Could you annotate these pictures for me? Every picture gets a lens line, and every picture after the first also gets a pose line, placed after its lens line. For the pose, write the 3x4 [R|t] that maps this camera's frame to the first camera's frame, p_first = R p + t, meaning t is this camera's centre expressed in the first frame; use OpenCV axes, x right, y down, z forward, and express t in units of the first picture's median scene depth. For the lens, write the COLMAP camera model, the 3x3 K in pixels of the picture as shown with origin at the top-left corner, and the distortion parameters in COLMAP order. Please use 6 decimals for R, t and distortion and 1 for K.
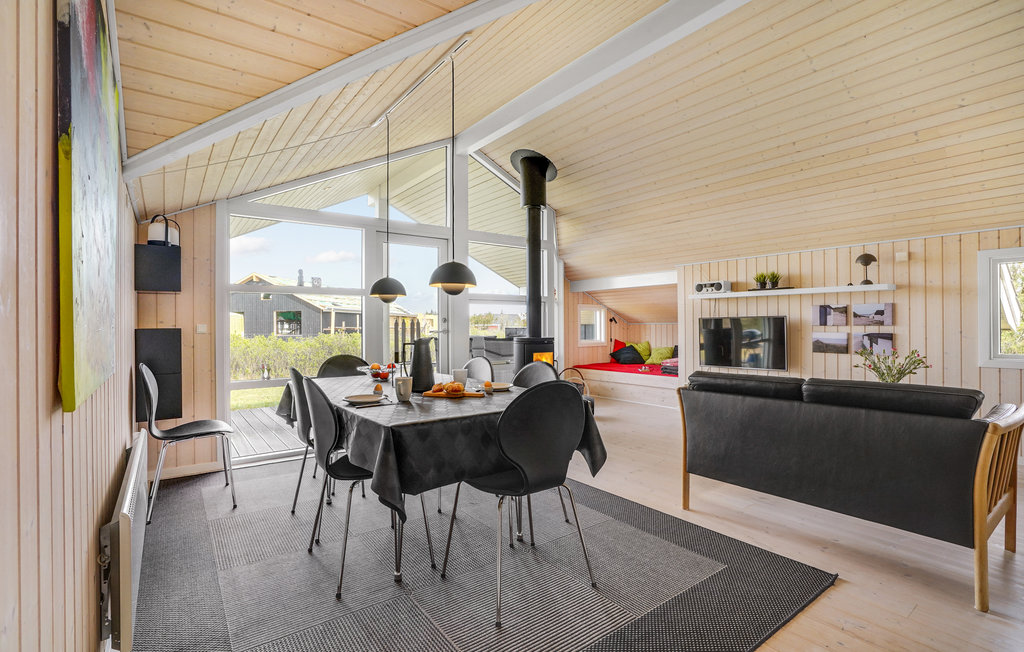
lens RADIAL K [[469.8, 0, 512.8], [0, 469.8, 324.2], [0, 0, 1]] dist [-0.002453, 0.002441]
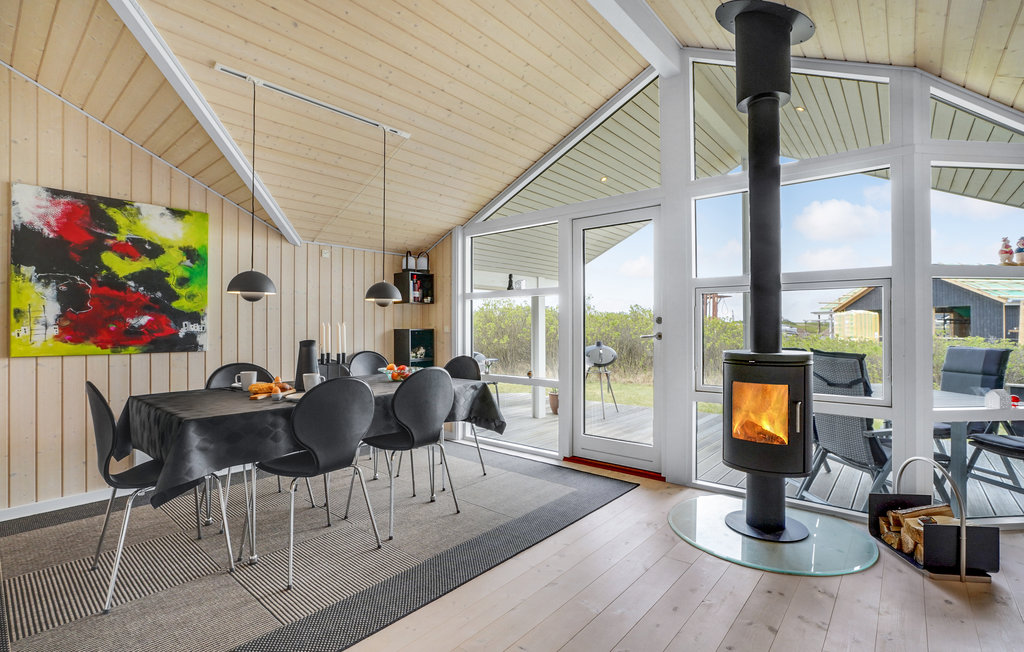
lens RADIAL K [[469.8, 0, 509.4], [0, 469.8, 321.9], [0, 0, 1]] dist [-0.002453, 0.002441]
pose [[0.224274, -0.004737, -0.974515, 0.298055], [0.001745, 0.999989, -0.004460, -0.002319], [0.974525, -0.000700, 0.224279, 0.390826]]
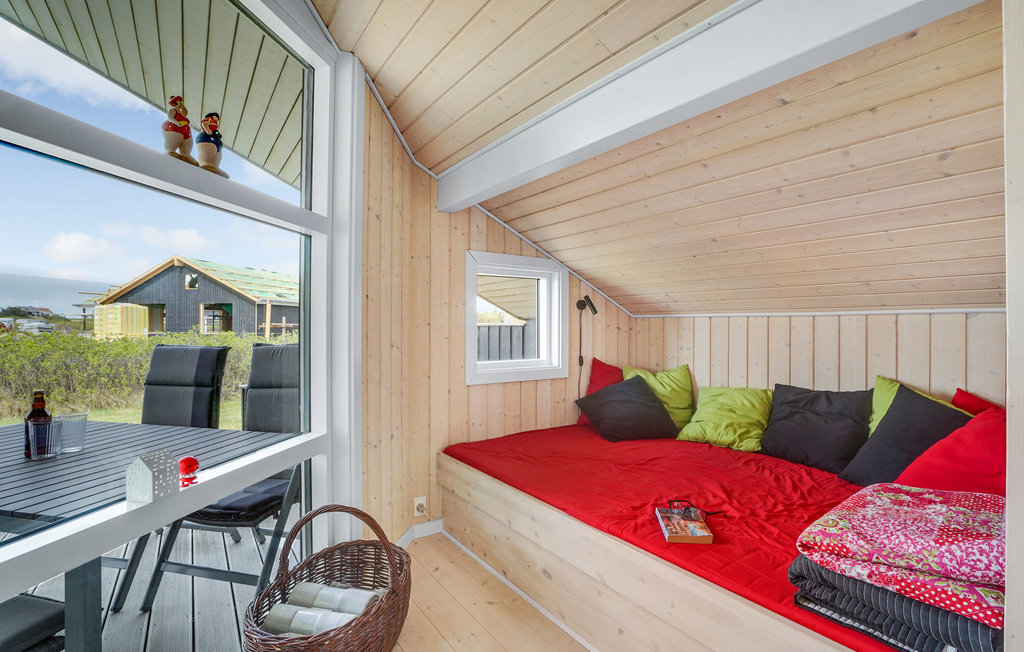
lens RADIAL K [[469.8, 0, 514.8], [0, 469.8, 322.7], [0, 0, 1]] dist [-0.002453, 0.002441]
pose [[0.999226, 0.007371, -0.038639, 0.173334], [-0.007389, 0.999973, -0.000312, 0.005345], [0.038636, 0.000597, 0.999253, 0.646147]]
